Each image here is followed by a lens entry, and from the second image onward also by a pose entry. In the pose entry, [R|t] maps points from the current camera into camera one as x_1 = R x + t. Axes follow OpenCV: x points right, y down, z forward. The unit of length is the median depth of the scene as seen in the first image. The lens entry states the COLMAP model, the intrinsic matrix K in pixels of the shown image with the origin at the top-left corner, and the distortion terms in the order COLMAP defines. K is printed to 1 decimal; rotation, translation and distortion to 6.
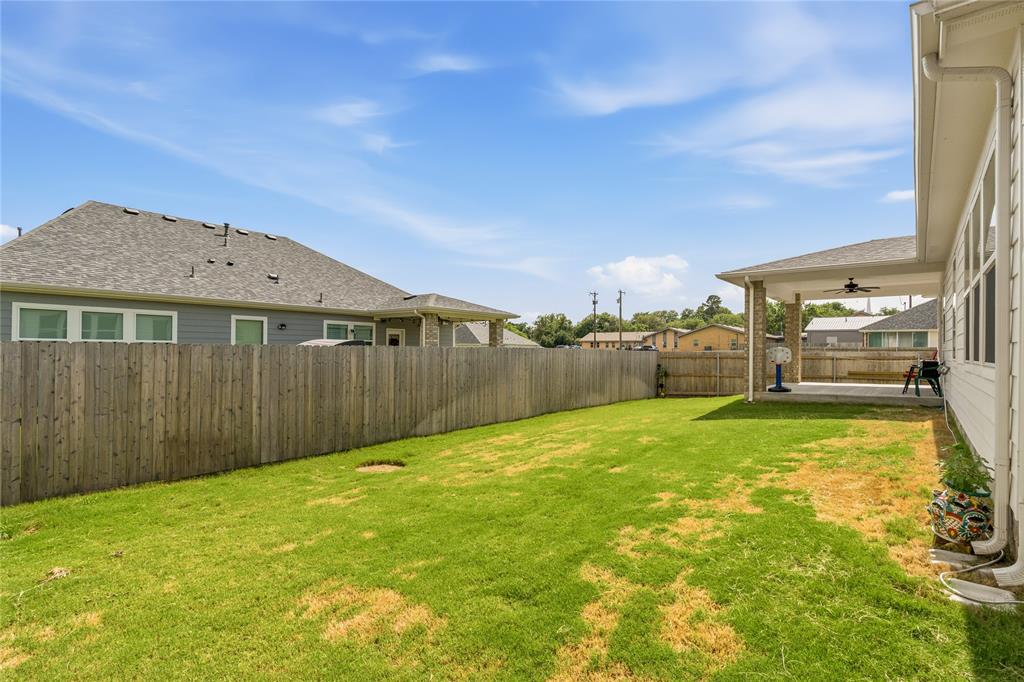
lens RADIAL K [[509.6, 0, 517.4], [0, 509.6, 346.3], [0, 0, 1]] dist [-0.002740, -0.000376]
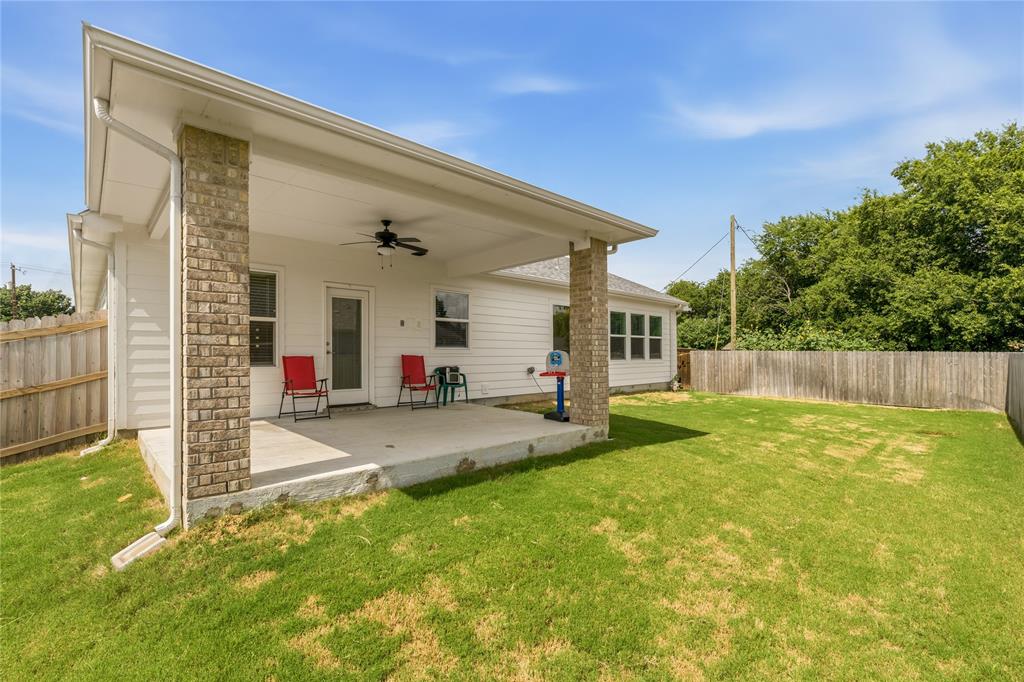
lens RADIAL K [[452.3, 0, 517.0], [0, 452.3, 345.9], [0, 0, 1]] dist [-0.005697, -0.000003]
pose [[-0.991486, 0.005308, 0.130103, 0.525793], [0.000983, 0.999445, -0.033290, 0.015894], [-0.130207, -0.032879, -0.990942, 1.667484]]
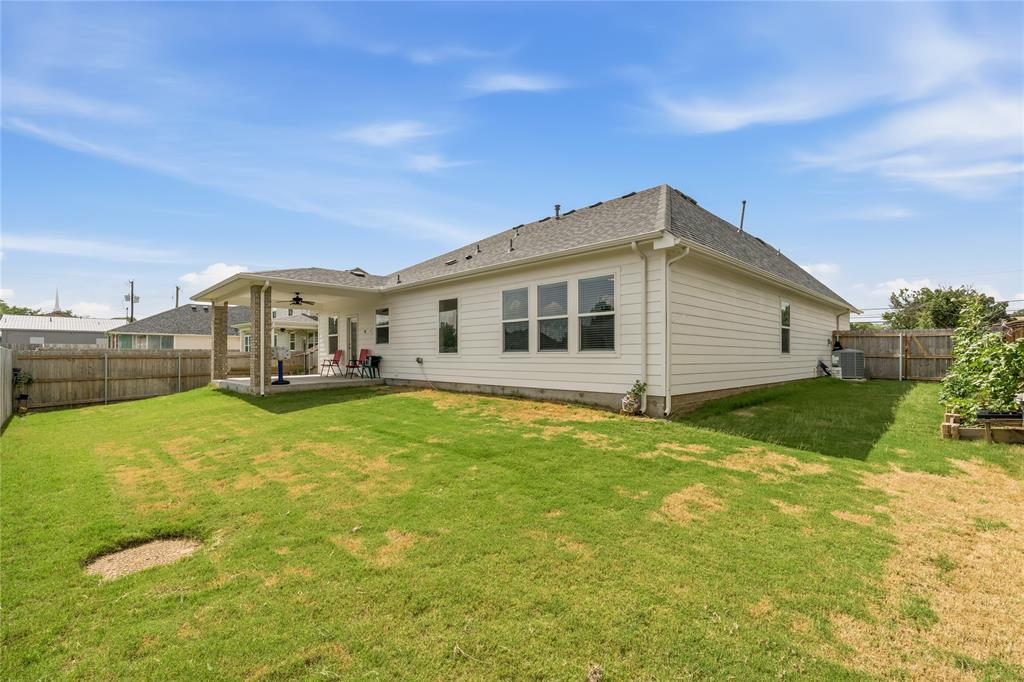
lens RADIAL K [[452.3, 0, 517.0], [0, 452.3, 345.9], [0, 0, 1]] dist [-0.005697, -0.000003]
pose [[0.113620, 0.014727, 0.993415, -0.470761], [-0.006485, 0.999880, -0.014082, 0.013416], [-0.993503, -0.004842, 0.113702, 0.368014]]
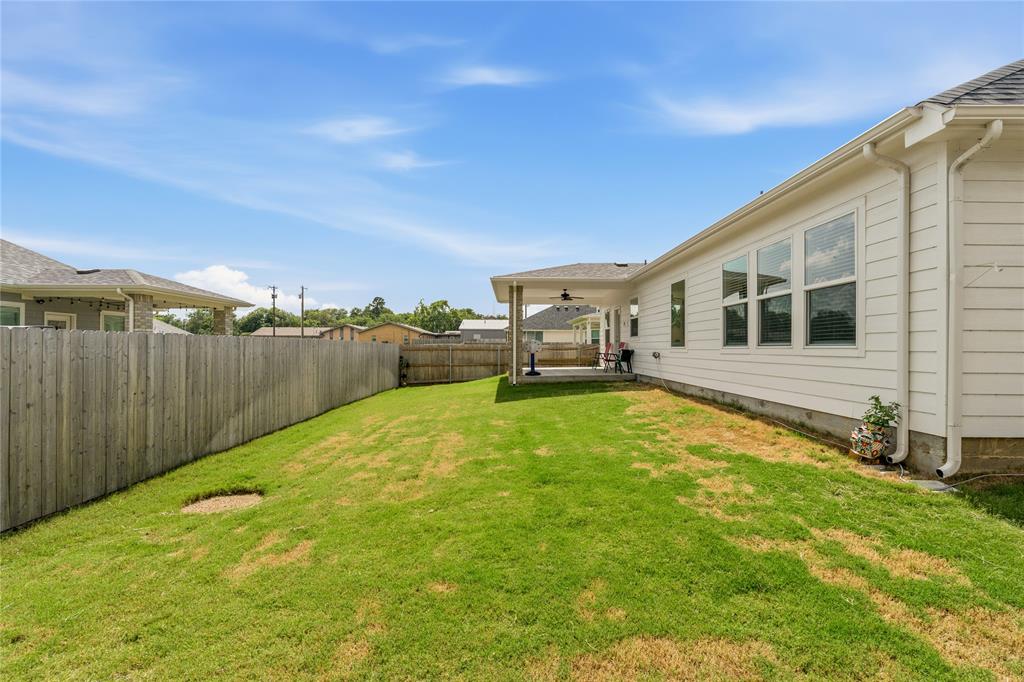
lens RADIAL K [[452.3, 0, 517.0], [0, 452.3, 345.9], [0, 0, 1]] dist [-0.005697, -0.000003]
pose [[0.775828, -0.002384, 0.630940, -0.233259], [-0.003329, 0.999963, 0.007873, 0.008351], [-0.630936, -0.008208, 0.775792, 0.167274]]
